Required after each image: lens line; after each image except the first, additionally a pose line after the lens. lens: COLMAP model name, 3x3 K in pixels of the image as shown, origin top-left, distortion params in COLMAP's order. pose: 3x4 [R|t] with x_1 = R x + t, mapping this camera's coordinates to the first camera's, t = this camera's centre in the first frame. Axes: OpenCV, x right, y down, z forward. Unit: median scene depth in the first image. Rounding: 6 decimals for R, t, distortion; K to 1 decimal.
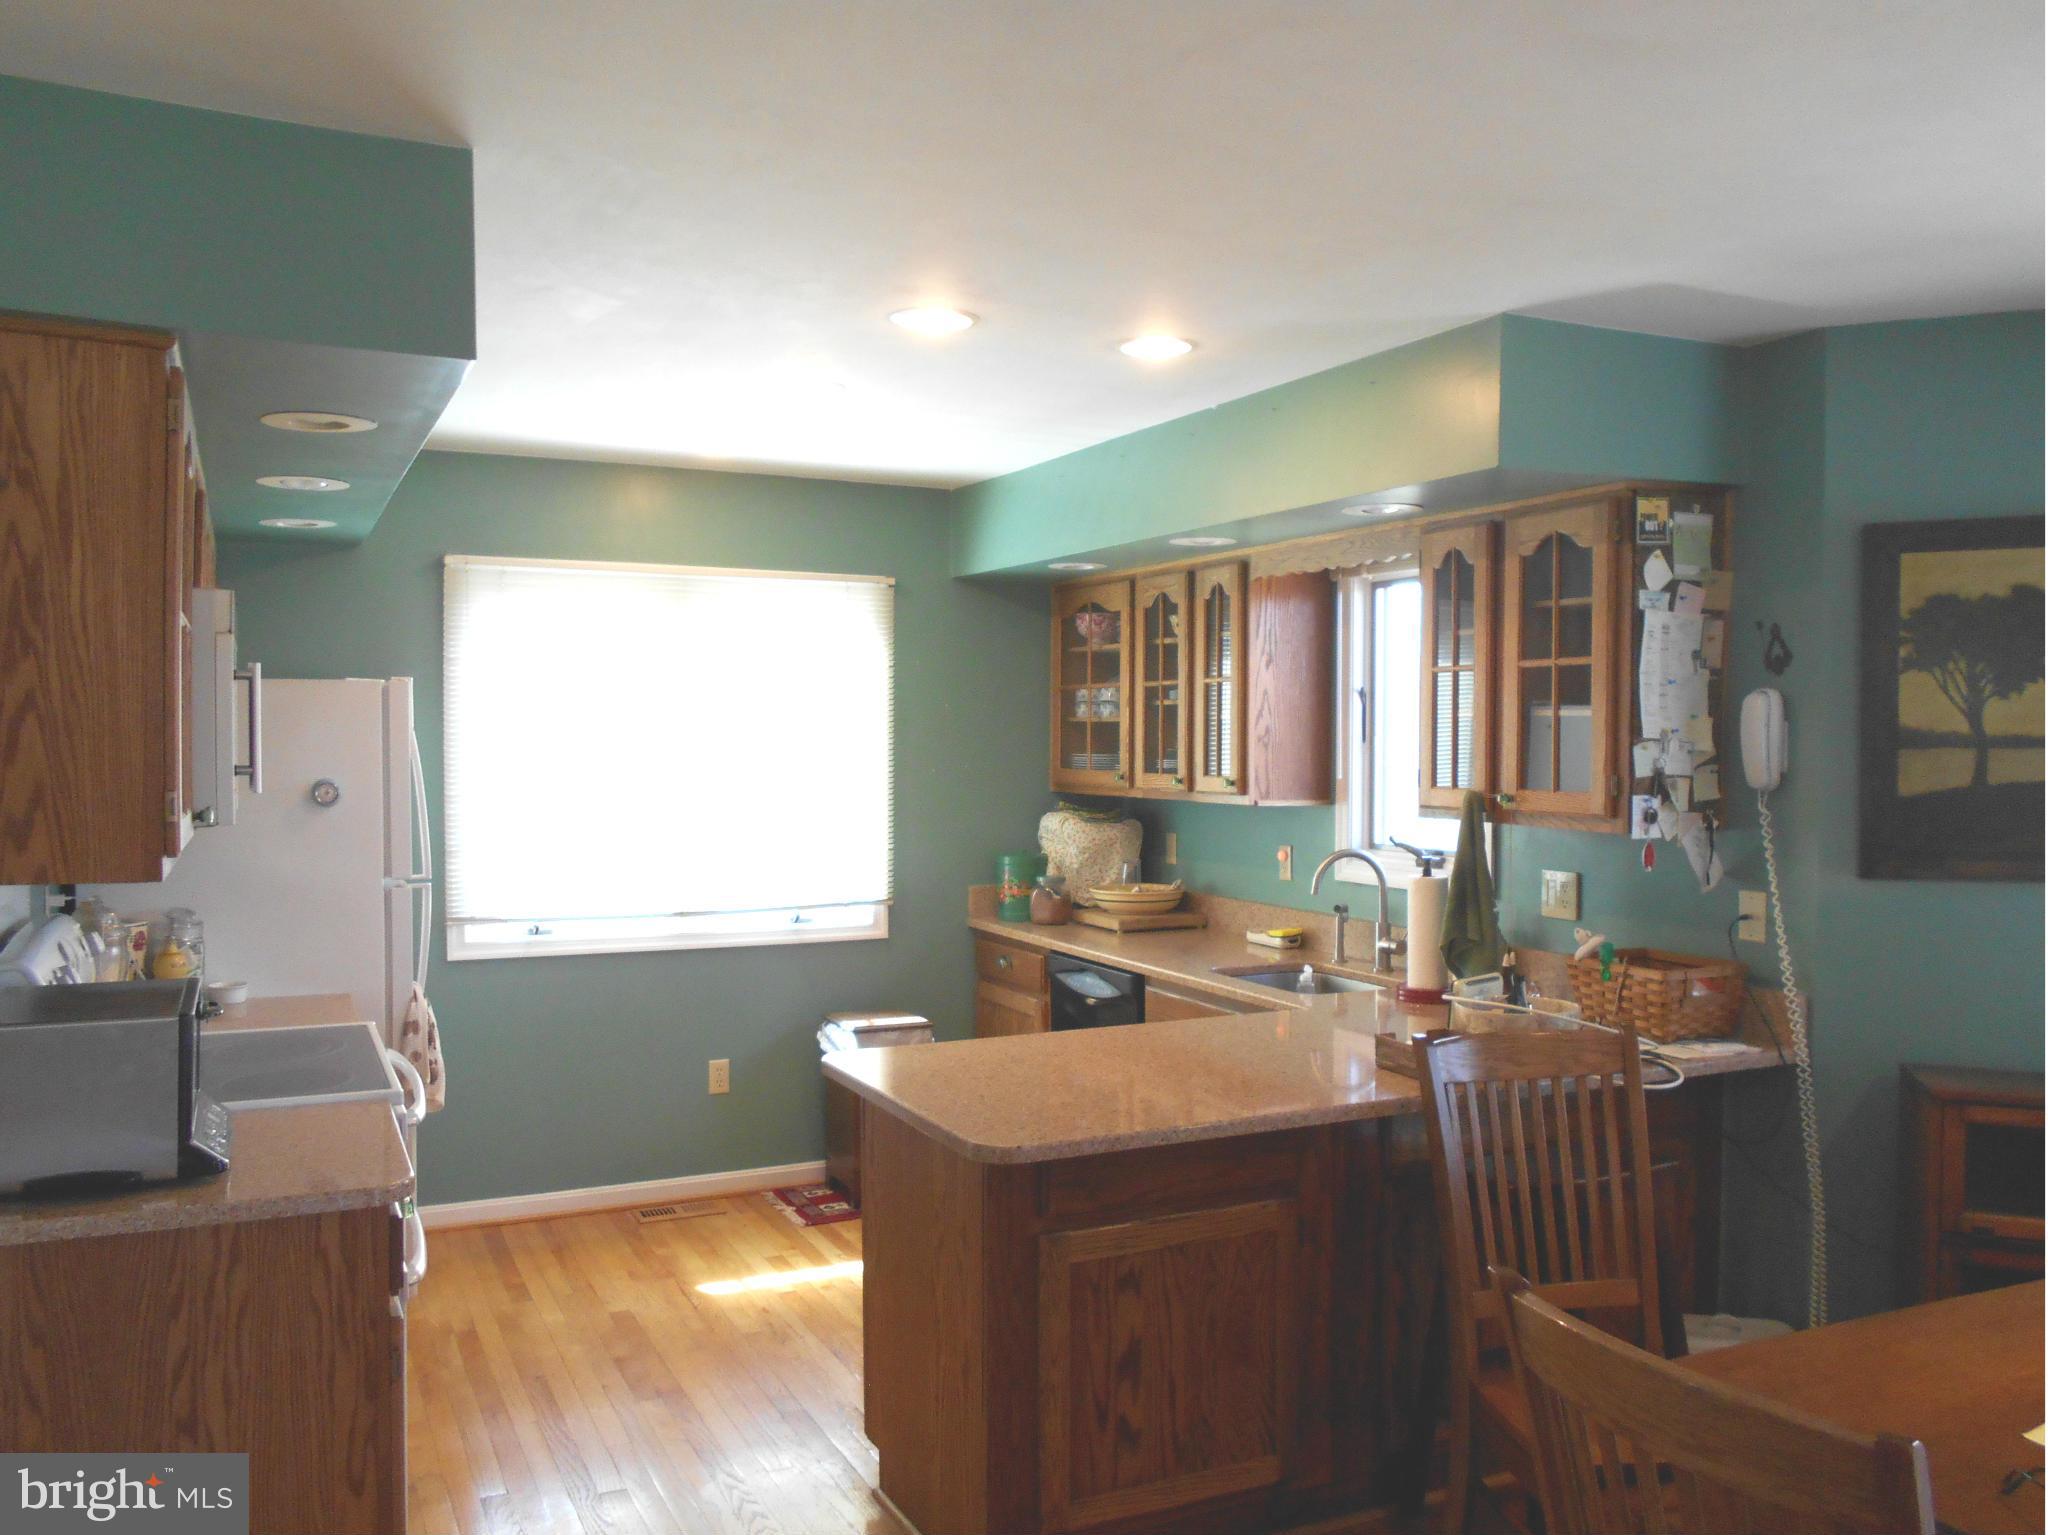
lens RADIAL K [[1518.1, 0, 933.9], [0, 1518.1, 809.1], [0, 0, 1]] dist [-0.052447, 0.127247]
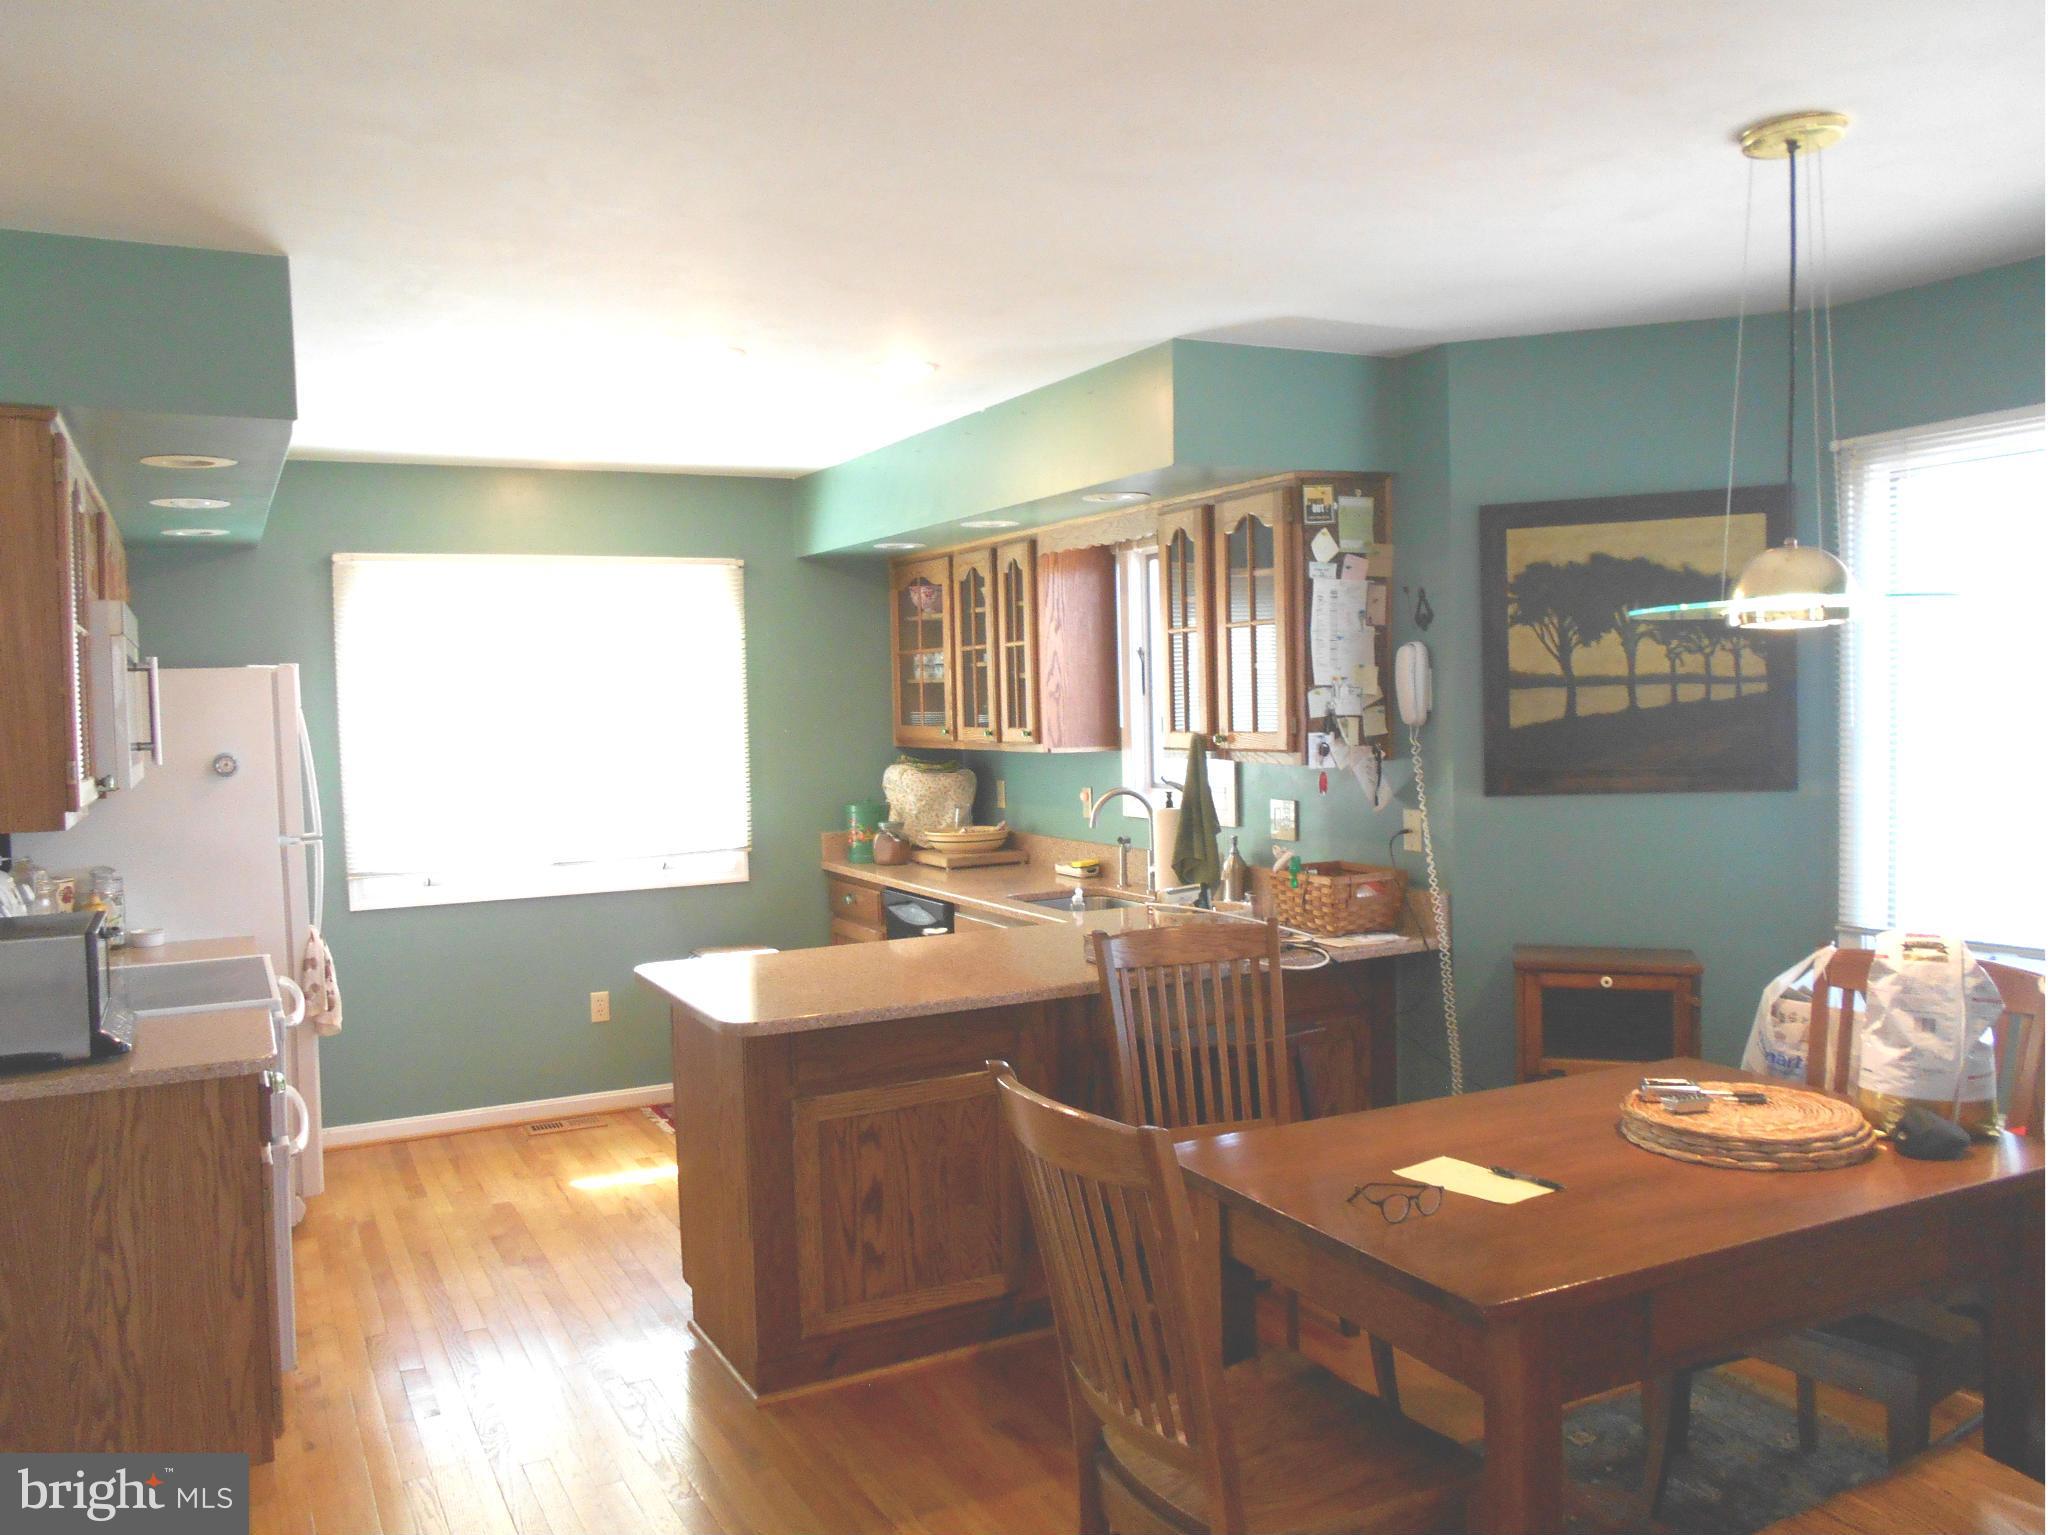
lens RADIAL K [[1602.1, 0, 973.7], [0, 1602.1, 808.5], [0, 0, 1]] dist [-0.059596, 0.149444]
pose [[0.999431, -0.030310, 0.014789, 0.162659], [0.029990, 0.999321, 0.021416, 0.014559], [-0.015428, -0.020961, 0.999661, -0.251715]]
